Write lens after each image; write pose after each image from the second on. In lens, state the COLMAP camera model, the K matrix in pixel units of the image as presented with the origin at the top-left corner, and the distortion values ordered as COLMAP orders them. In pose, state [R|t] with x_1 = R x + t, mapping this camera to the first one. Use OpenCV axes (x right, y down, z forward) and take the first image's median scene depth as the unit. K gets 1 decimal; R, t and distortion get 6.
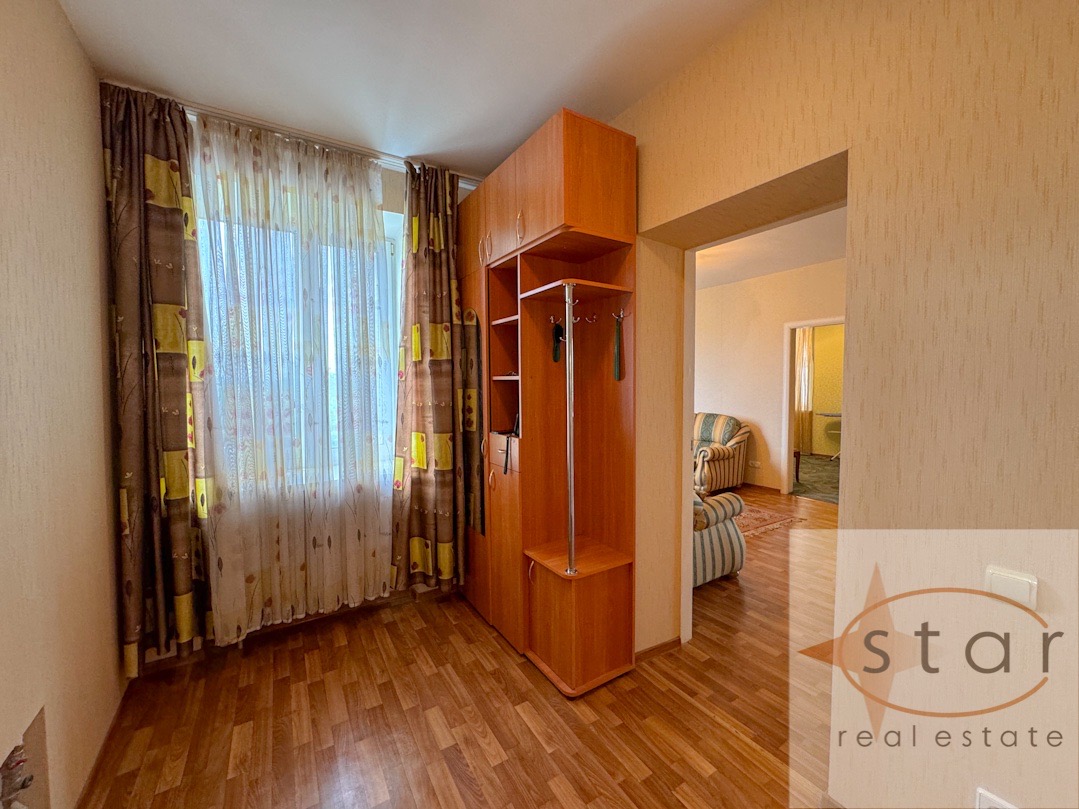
lens RADIAL K [[429.2, 0, 536.1], [0, 429.2, 405.9], [0, 0, 1]] dist [-0.001674, 0.001041]
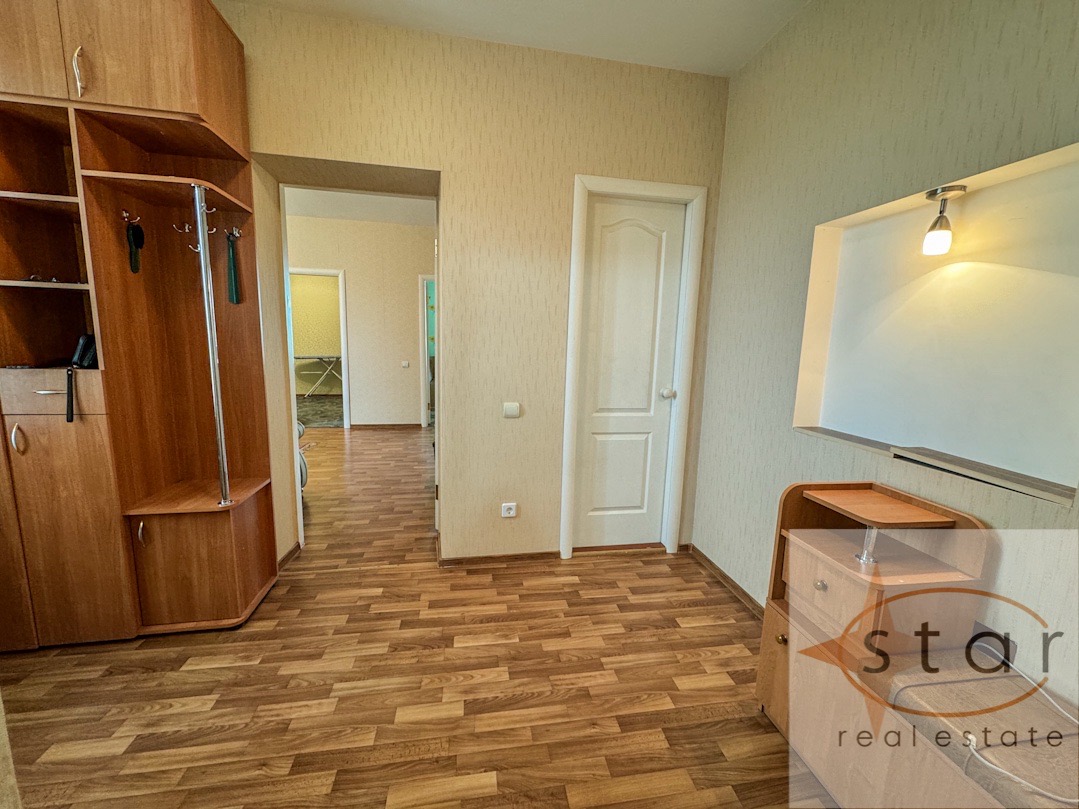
lens RADIAL K [[429.2, 0, 541.9], [0, 429.2, 404.3], [0, 0, 1]] dist [-0.001674, 0.001041]
pose [[0.375337, -0.119965, 0.919092, -0.479346], [0.015556, 0.992265, 0.123163, 0.059209], [-0.926758, -0.031930, 0.374299, -0.001374]]
